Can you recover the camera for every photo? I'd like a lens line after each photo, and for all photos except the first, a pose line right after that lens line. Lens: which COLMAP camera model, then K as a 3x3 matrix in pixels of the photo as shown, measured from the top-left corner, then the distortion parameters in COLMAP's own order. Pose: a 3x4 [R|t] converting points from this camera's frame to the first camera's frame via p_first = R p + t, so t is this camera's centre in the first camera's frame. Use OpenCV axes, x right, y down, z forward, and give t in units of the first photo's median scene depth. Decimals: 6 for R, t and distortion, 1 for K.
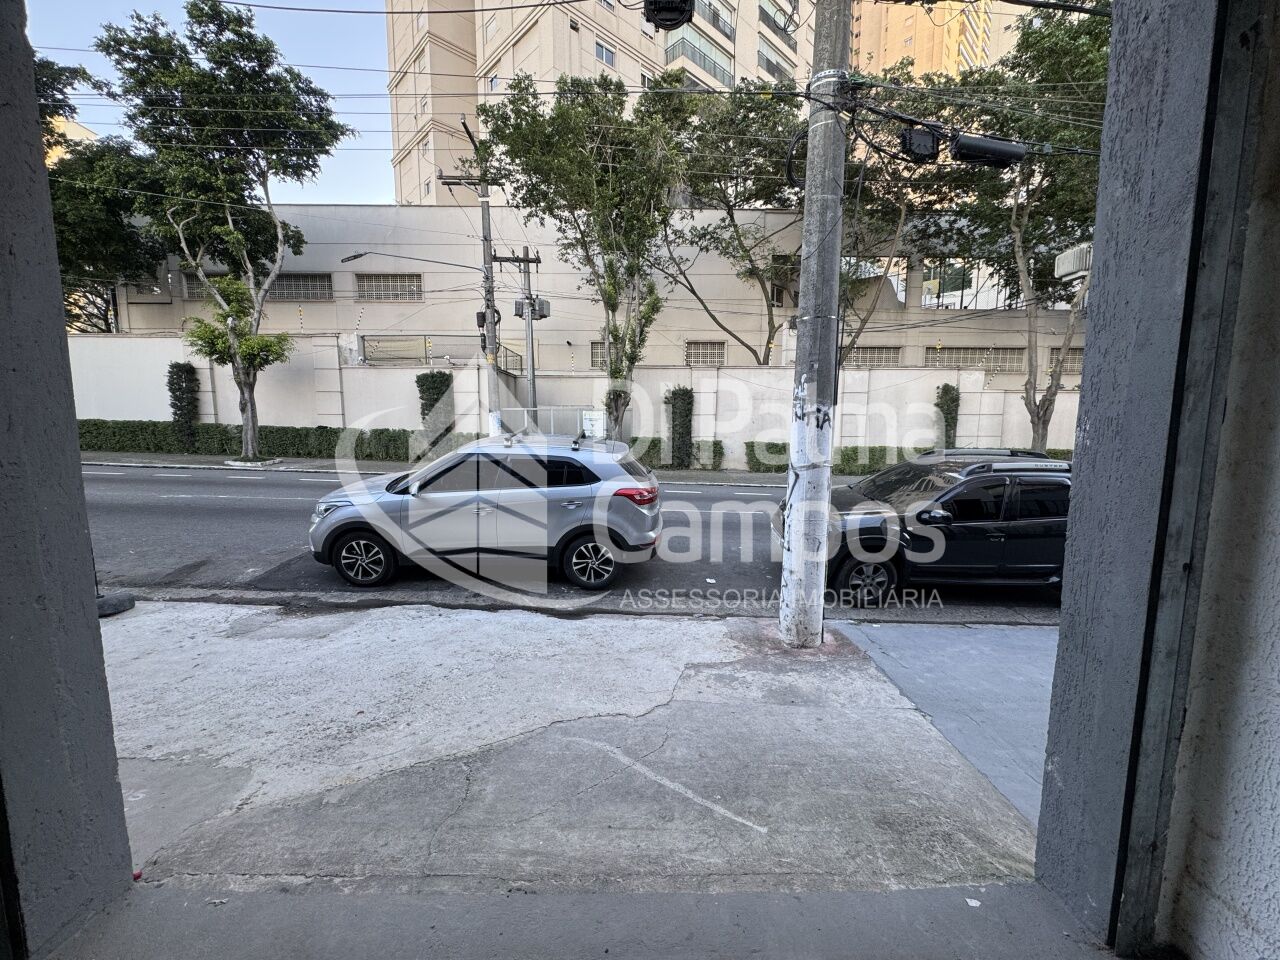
lens RADIAL K [[510.3, 0, 637.2], [0, 510.3, 479.3], [0, 0, 1]] dist [-0.003665, 0.000364]
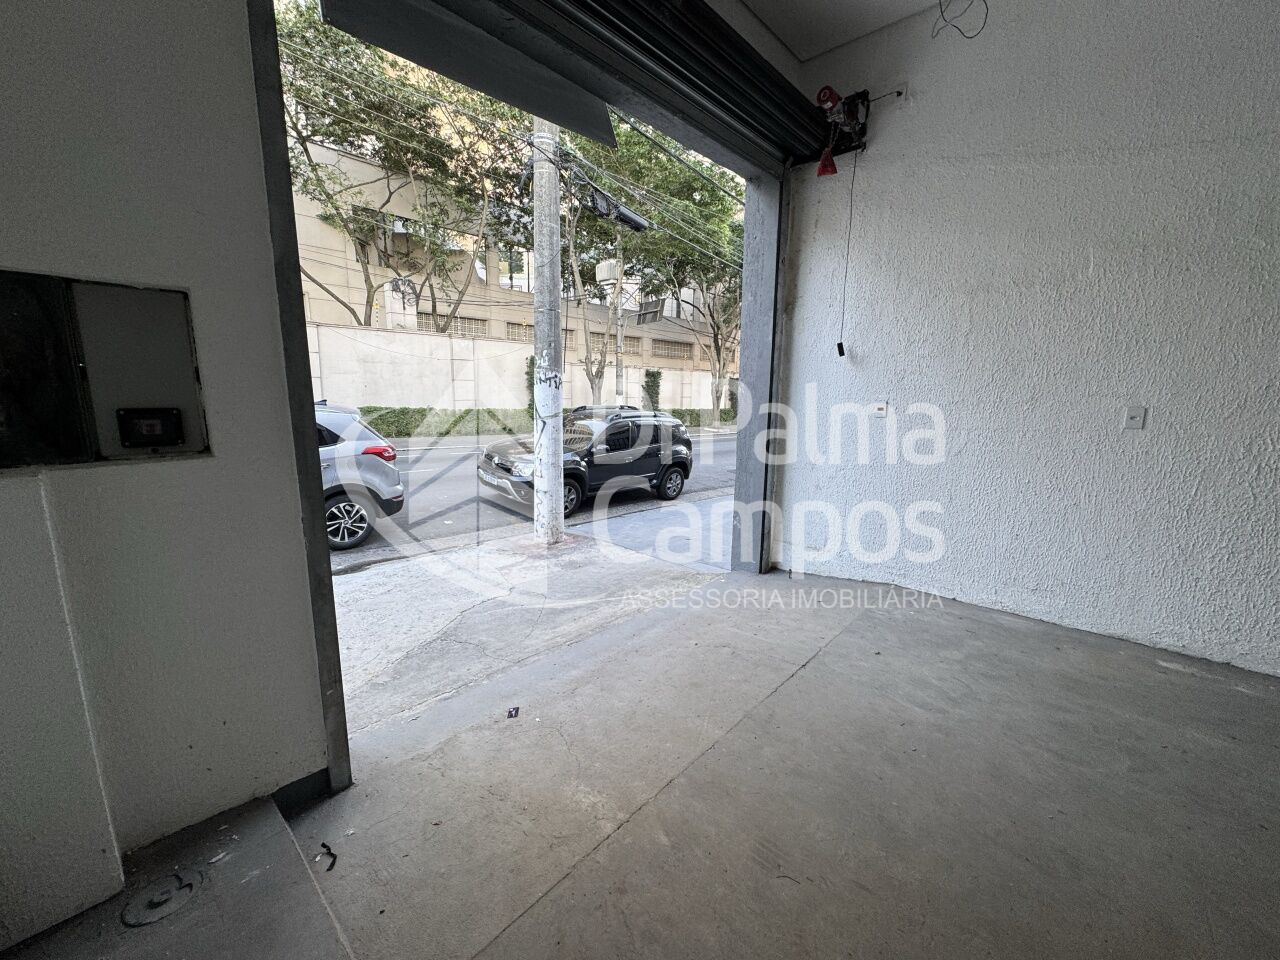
lens RADIAL K [[510.3, 0, 640.5], [0, 510.3, 478.5], [0, 0, 1]] dist [-0.003665, 0.000364]
pose [[0.693285, -0.119223, 0.710733, -0.137676], [0.073373, 0.992773, 0.094963, 0.008239], [-0.716918, -0.013688, 0.697023, -0.045188]]
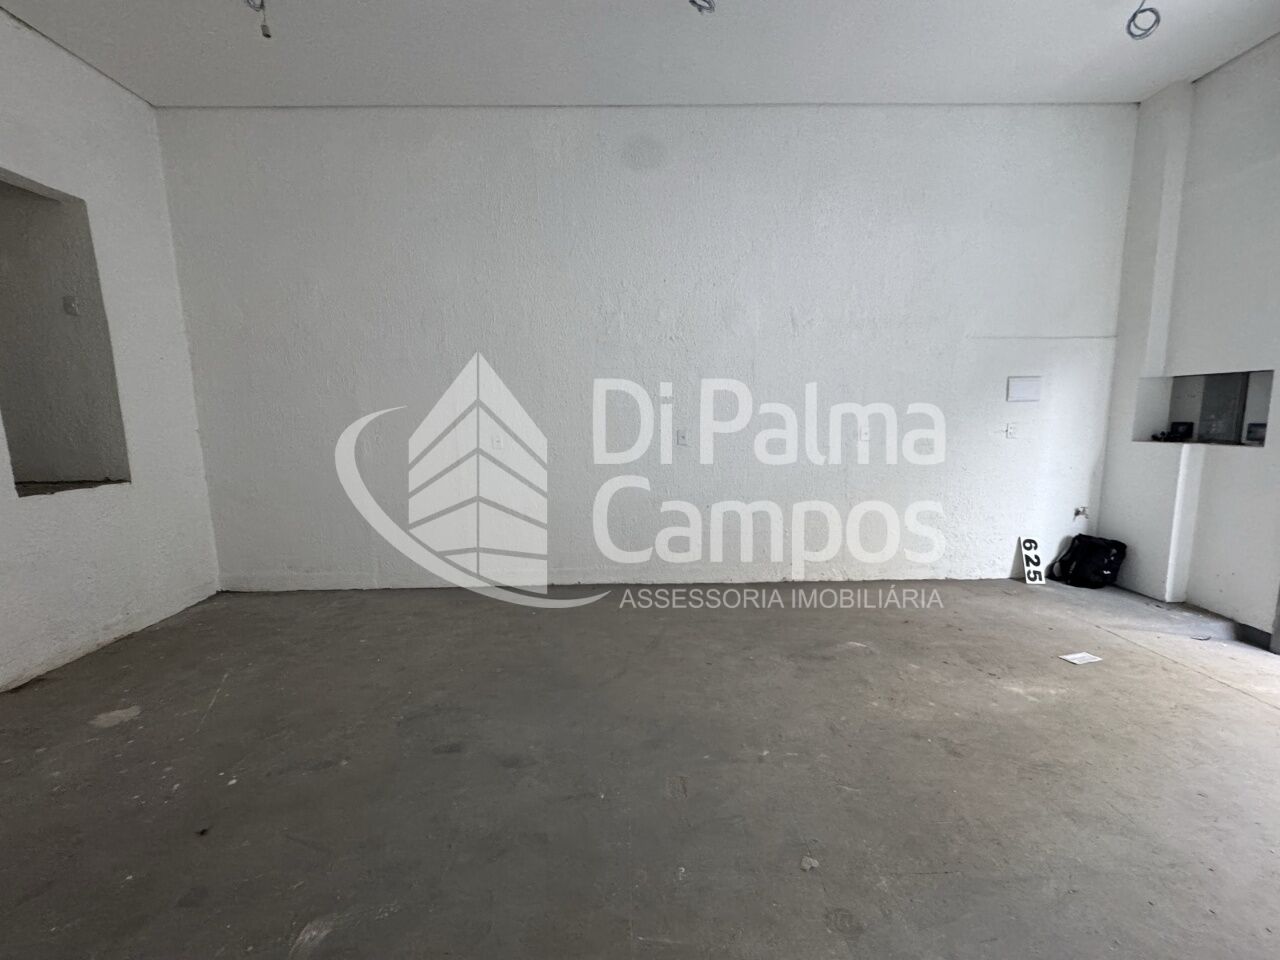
lens RADIAL K [[510.3, 0, 639.2], [0, 510.3, 479.3], [0, 0, 1]] dist [-0.003665, 0.000364]
pose [[0.002055, 0.130336, -0.991468, 0.078929], [-0.095163, 0.986996, 0.129551, 0.017648], [0.995460, 0.094084, 0.014431, -0.170621]]
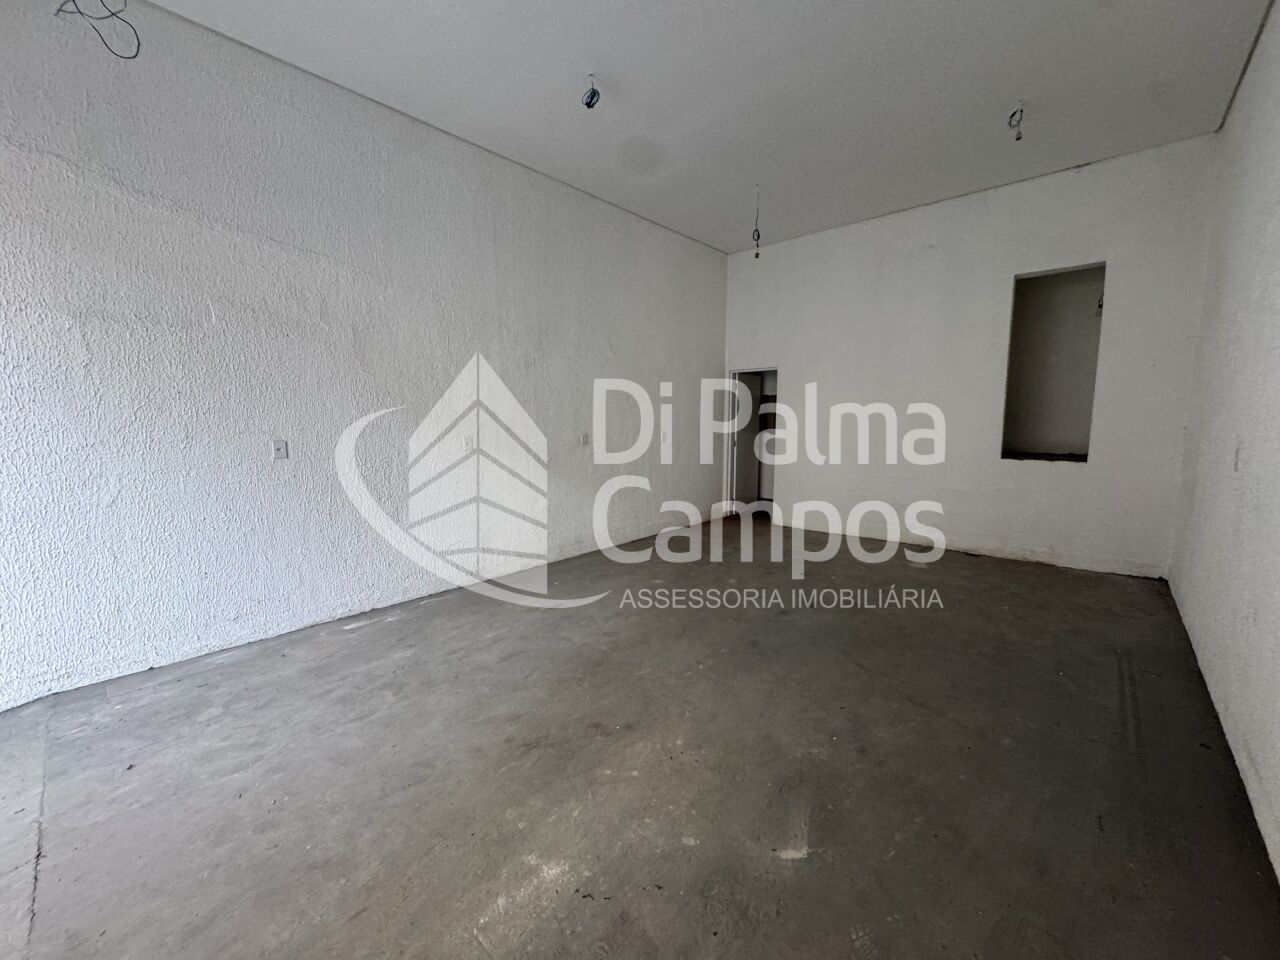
lens RADIAL K [[510.3, 0, 637.7], [0, 510.3, 475.8], [0, 0, 1]] dist [-0.003665, 0.000364]
pose [[-0.718505, -0.074429, 0.691528, -0.150537], [0.079038, 0.979080, 0.187499, -0.000861], [-0.691017, 0.189376, -0.697591, 0.002482]]
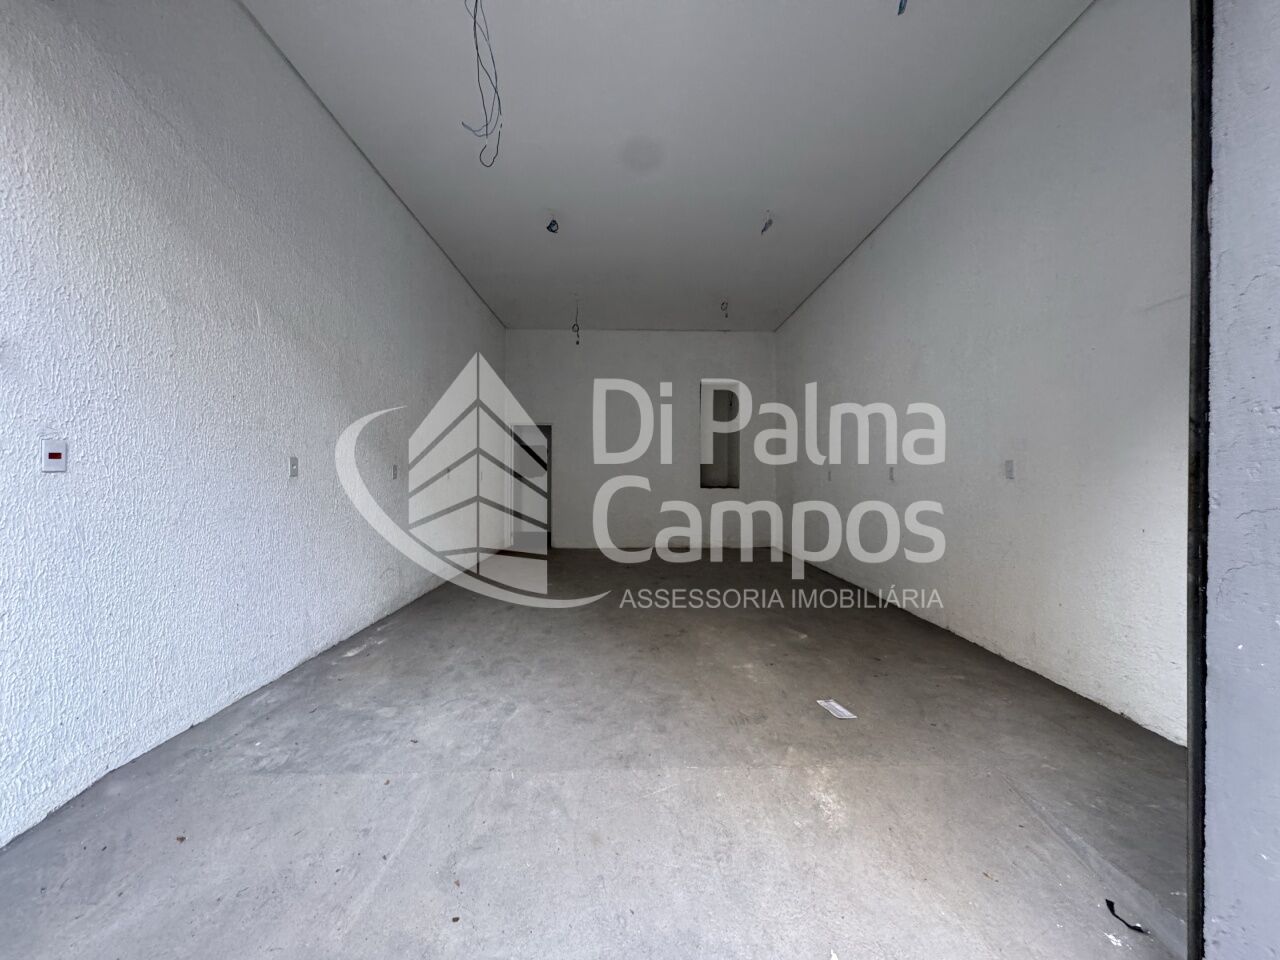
lens RADIAL K [[510.3, 0, 637.4], [0, 510.3, 473.1], [0, 0, 1]] dist [-0.003665, 0.000364]
pose [[-0.999935, -0.002725, 0.011100, -0.032467], [-0.001639, 0.995311, 0.096715, -0.000347], [-0.011311, 0.096691, -0.995250, 0.149996]]
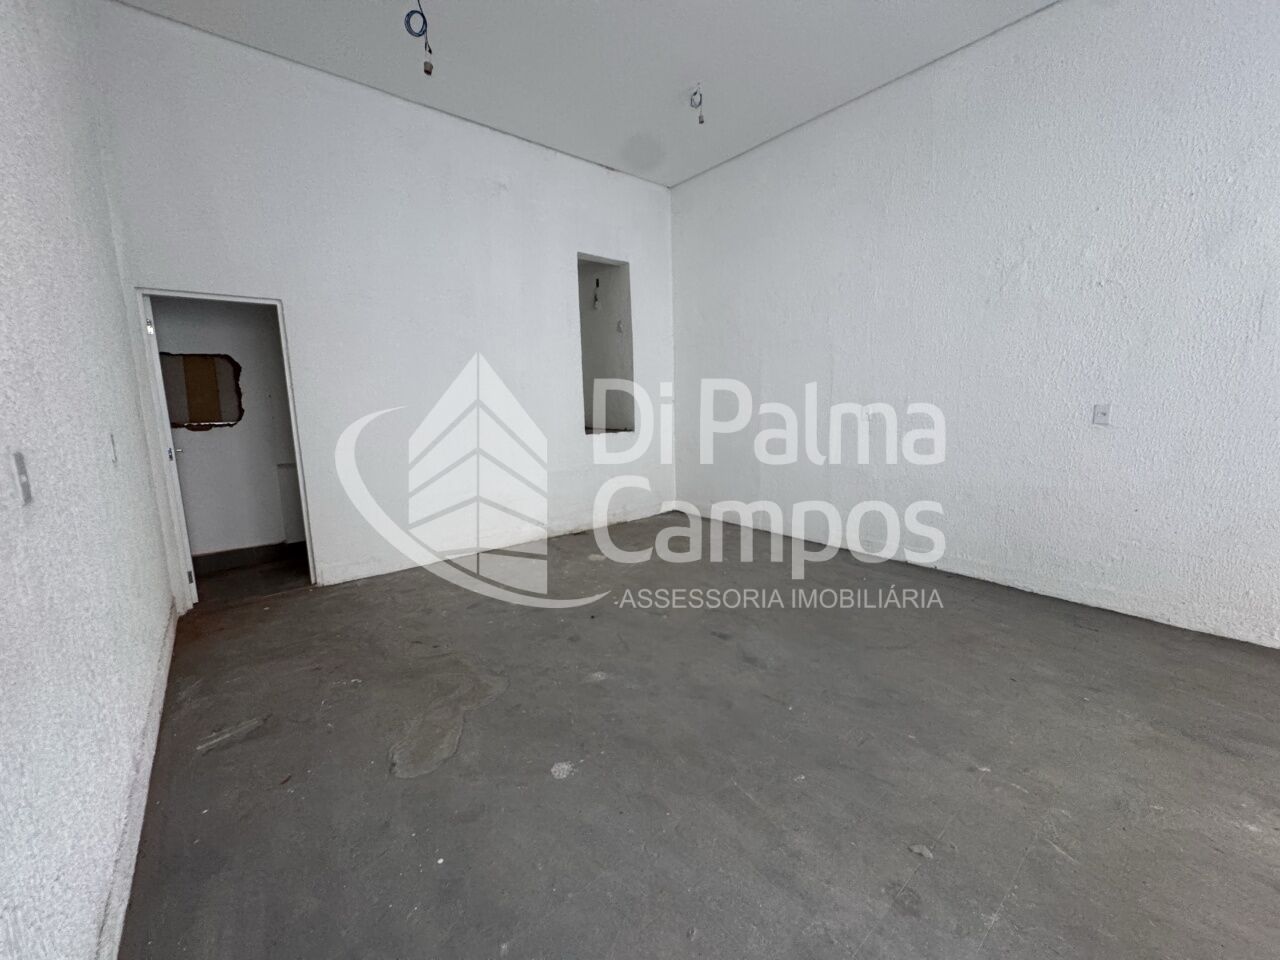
lens RADIAL K [[510.3, 0, 639.4], [0, 510.3, 477.4], [0, 0, 1]] dist [-0.003665, 0.000364]
pose [[-0.787730, 0.107851, -0.606506, 0.081355], [-0.048812, 0.970531, 0.235980, 0.014354], [0.614083, 0.215493, -0.759253, -0.103277]]
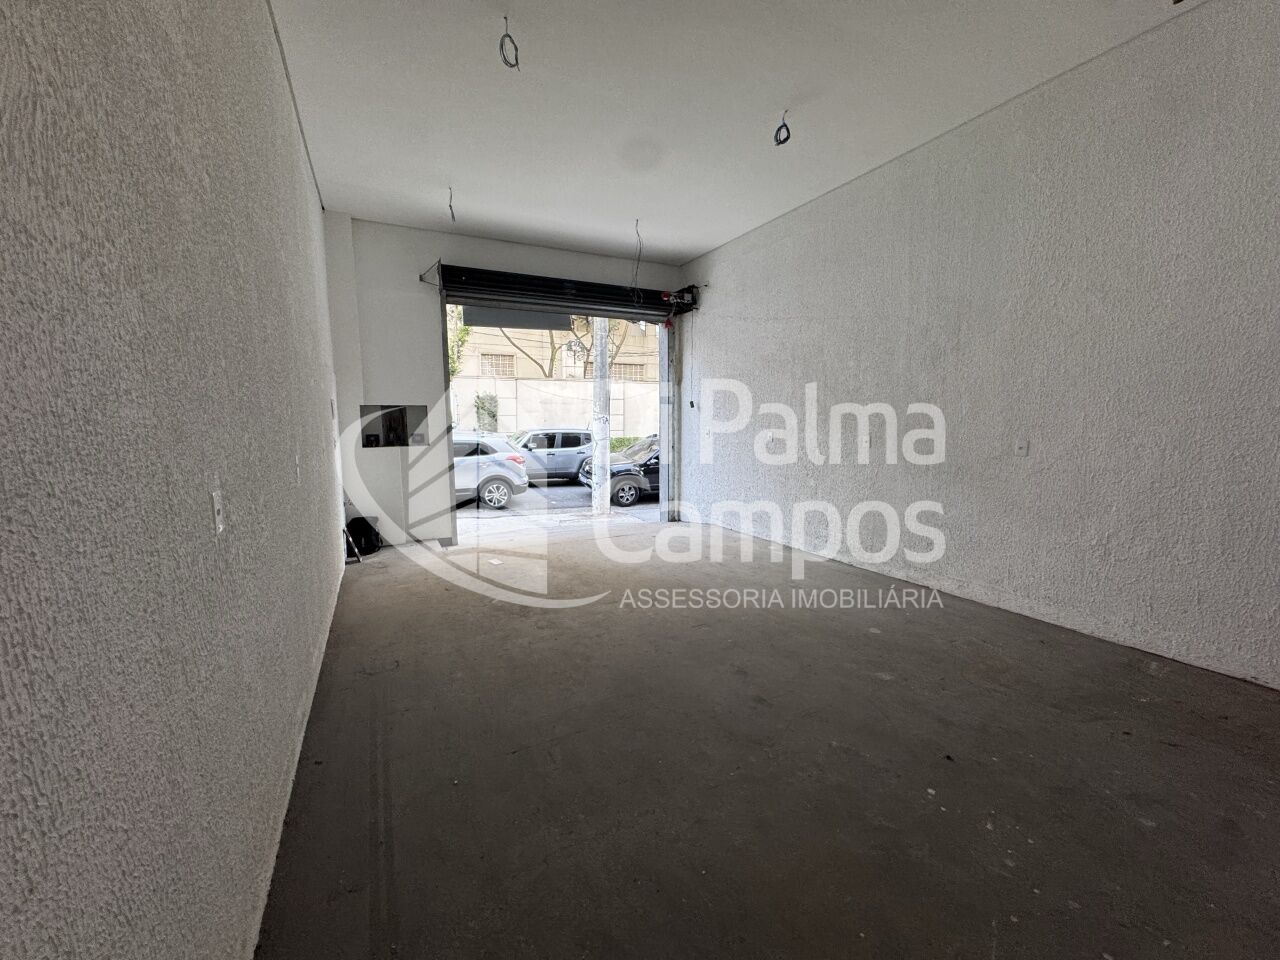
lens RADIAL K [[510.3, 0, 639.8], [0, 510.3, 481.3], [0, 0, 1]] dist [-0.003665, 0.000364]
pose [[0.901428, -0.059119, 0.428874, -0.148563], [0.055790, 0.998235, 0.020343, 0.035907], [-0.429319, 0.005589, 0.903135, -0.343376]]
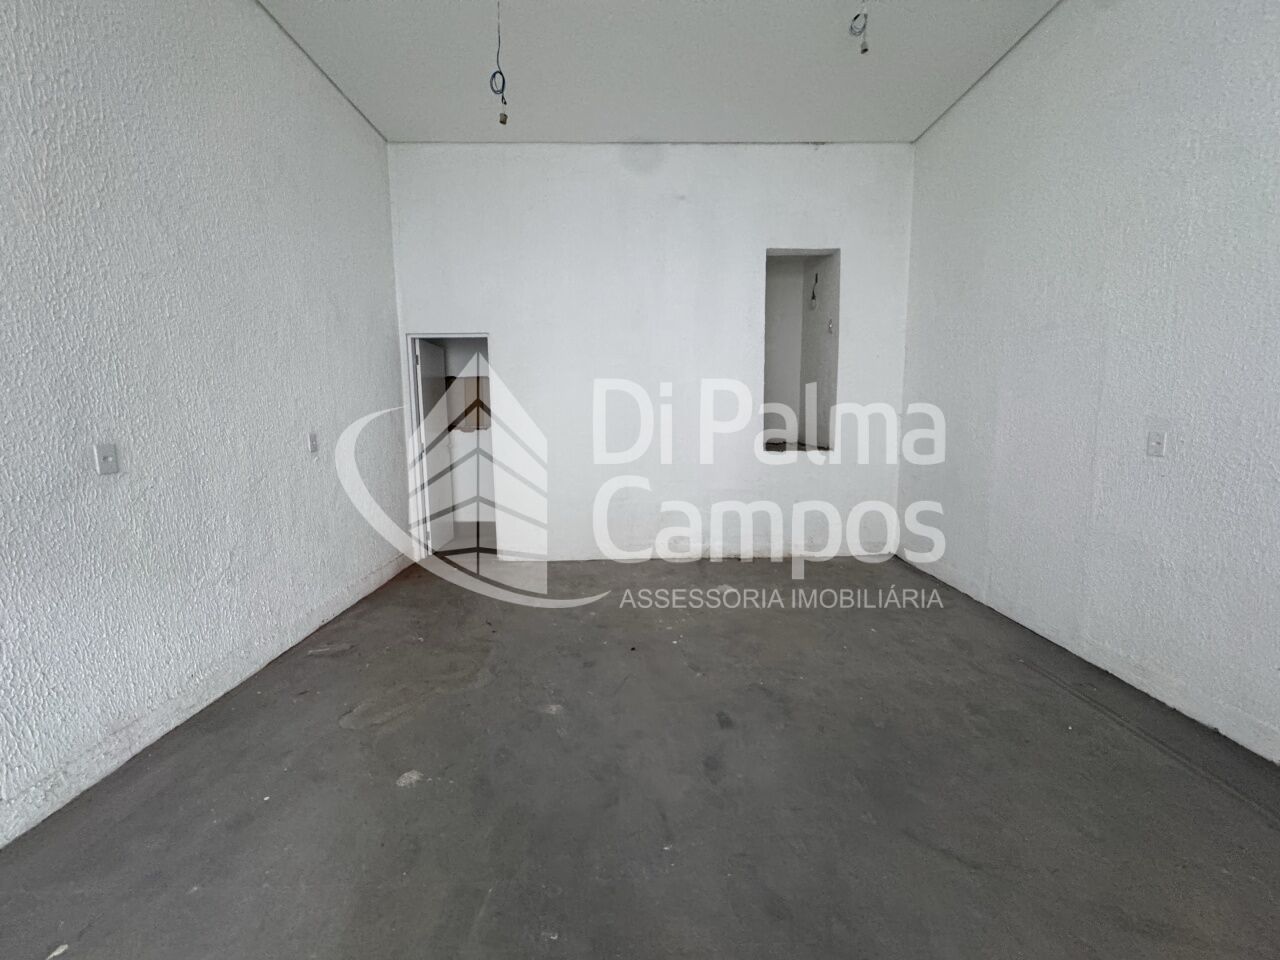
lens RADIAL K [[510.3, 0, 637.3], [0, 510.3, 478.0], [0, 0, 1]] dist [-0.003665, 0.000364]
pose [[-0.999852, 0.005697, 0.016250, -0.025593], [0.009350, 0.972074, 0.234486, 0.012166], [-0.014460, 0.234603, -0.971984, -0.089709]]
